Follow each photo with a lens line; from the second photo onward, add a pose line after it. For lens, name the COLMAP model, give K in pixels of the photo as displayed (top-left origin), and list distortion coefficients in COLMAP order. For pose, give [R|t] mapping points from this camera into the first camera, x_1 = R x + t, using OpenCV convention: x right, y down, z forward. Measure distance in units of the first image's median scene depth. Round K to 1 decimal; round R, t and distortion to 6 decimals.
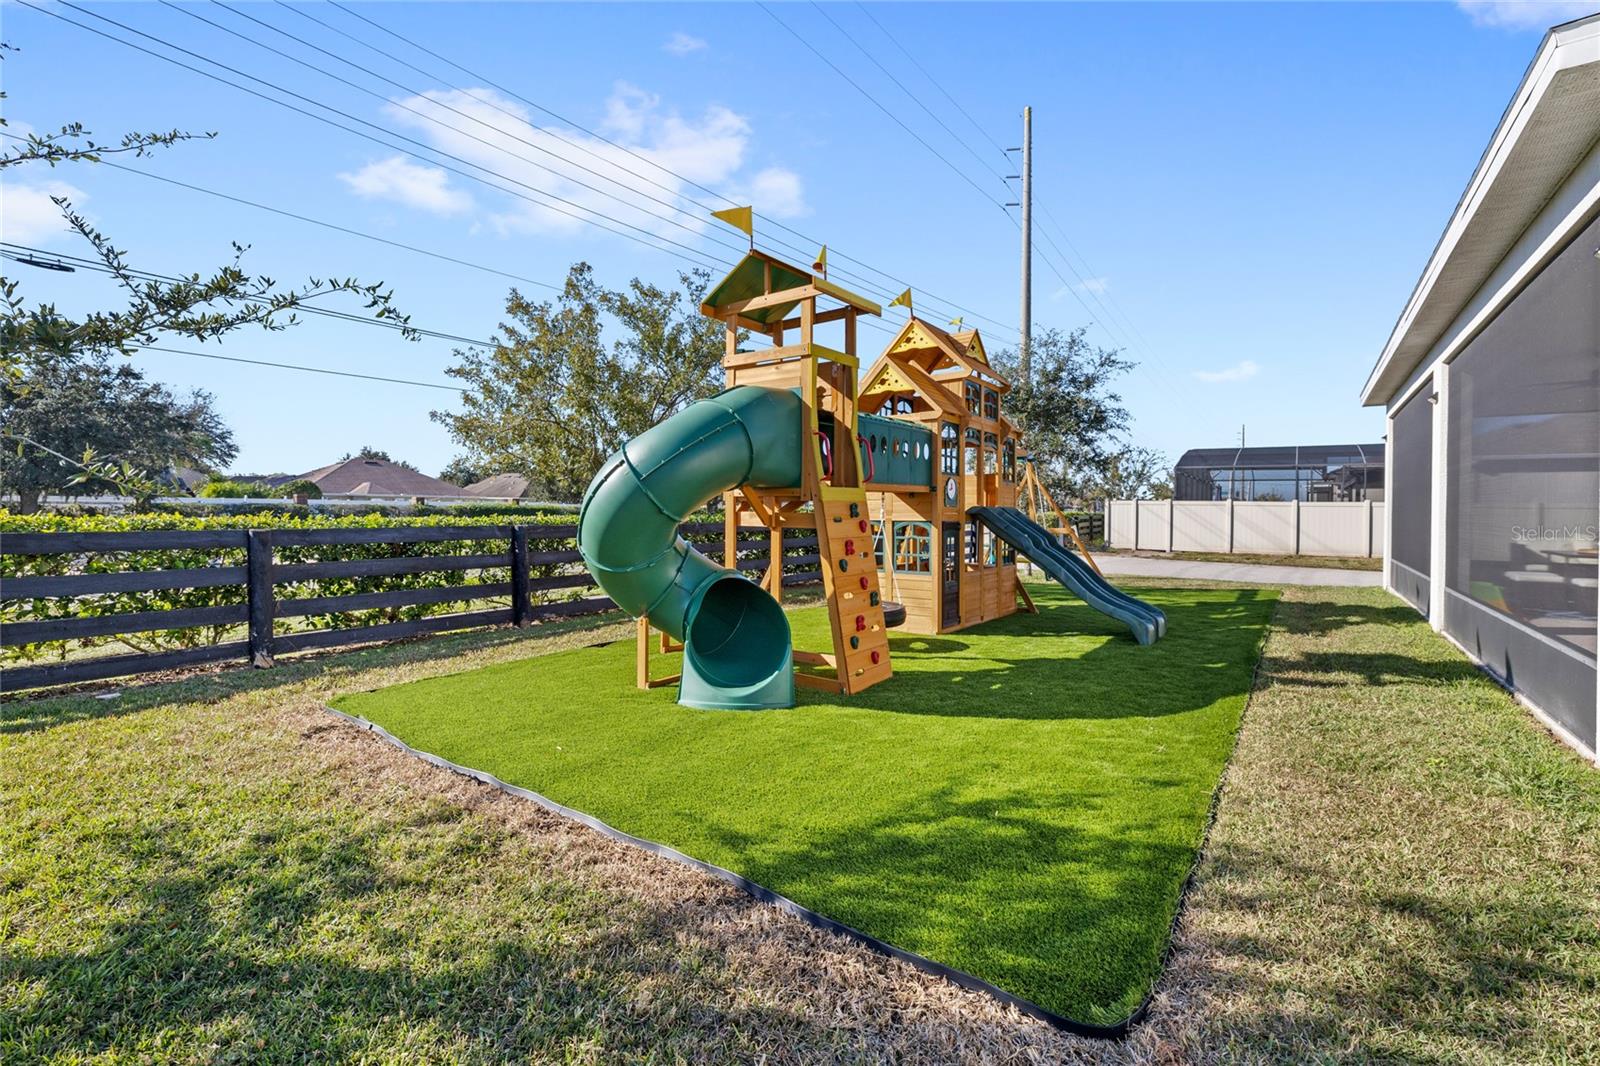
lens RADIAL K [[696.2, 0, 779.4], [0, 696.2, 508.8], [0, 0, 1]] dist [-0.003546, -0.000209]
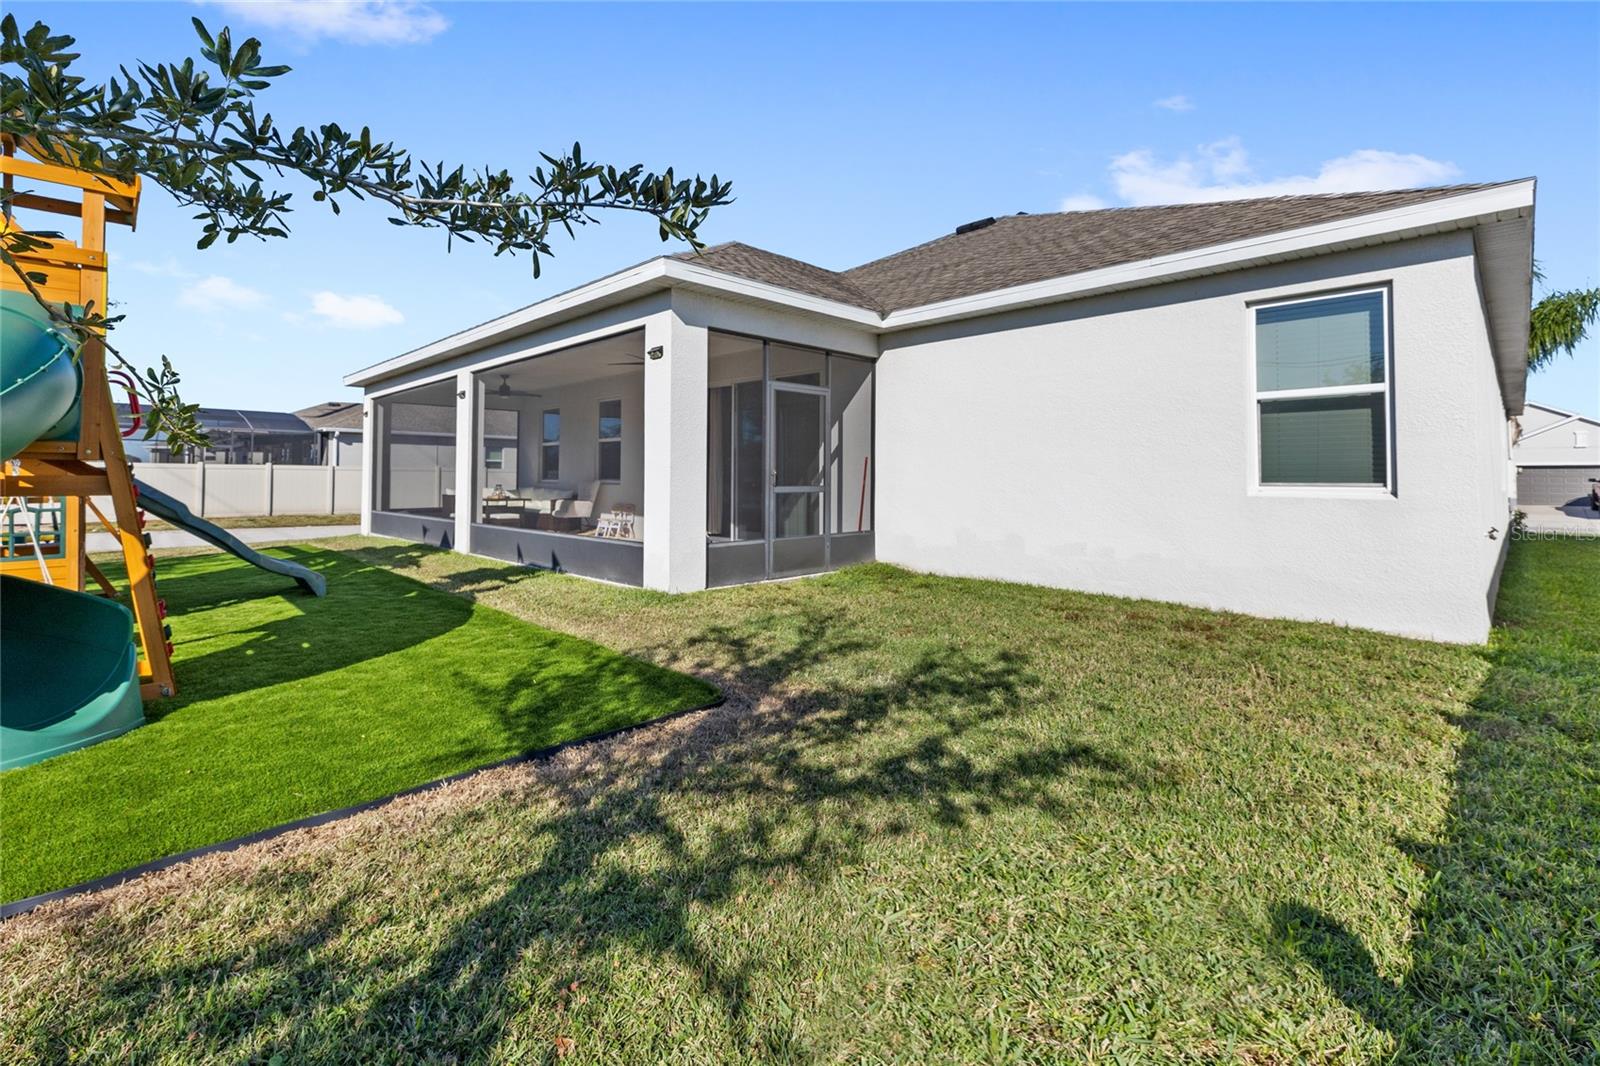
lens RADIAL K [[704.7, 0, 793.5], [0, 704.7, 532.2], [0, 0, 1]] dist [0.001813, 0.000133]
pose [[0.151148, -0.089103, 0.984487, -0.428372], [0.002970, 0.995966, 0.089685, -0.005792], [-0.988507, -0.010632, 0.150803, 0.099906]]
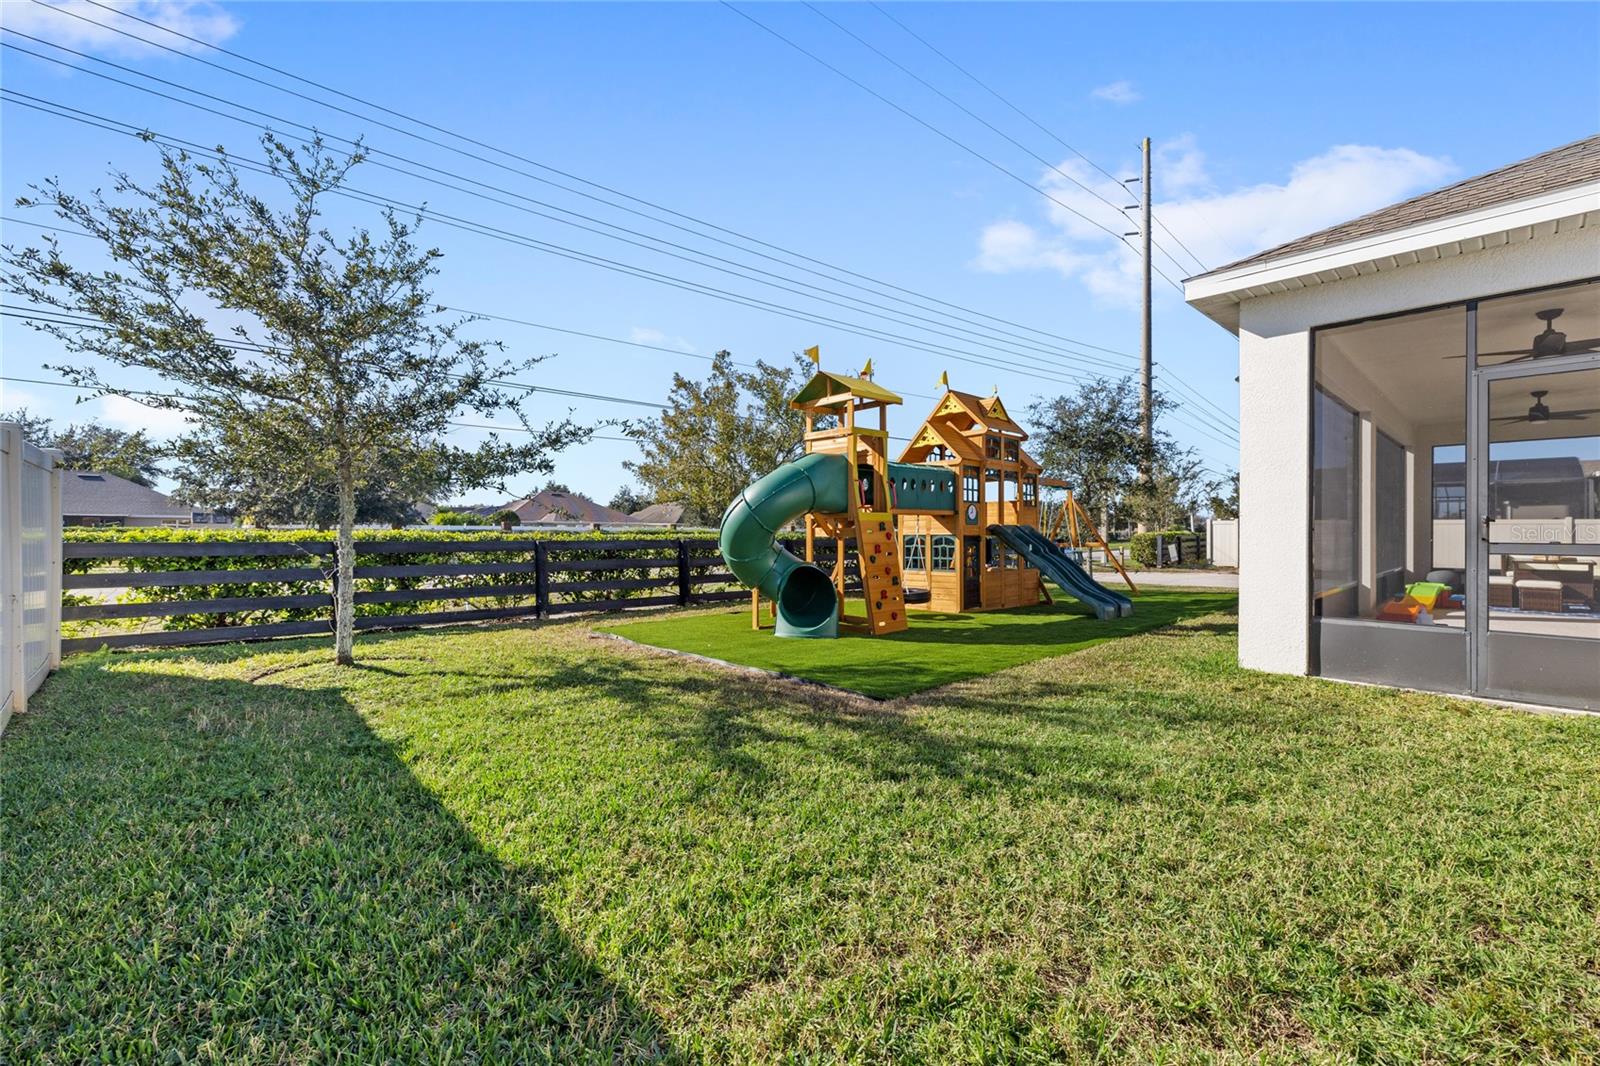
lens RADIAL K [[704.7, 0, 793.5], [0, 704.7, 532.2], [0, 0, 1]] dist [0.001813, 0.000133]
pose [[0.982101, -0.005753, -0.188266, 0.155576], [0.005314, 0.999982, -0.002838, 0.014107], [0.188278, 0.001787, 0.982114, -0.480501]]
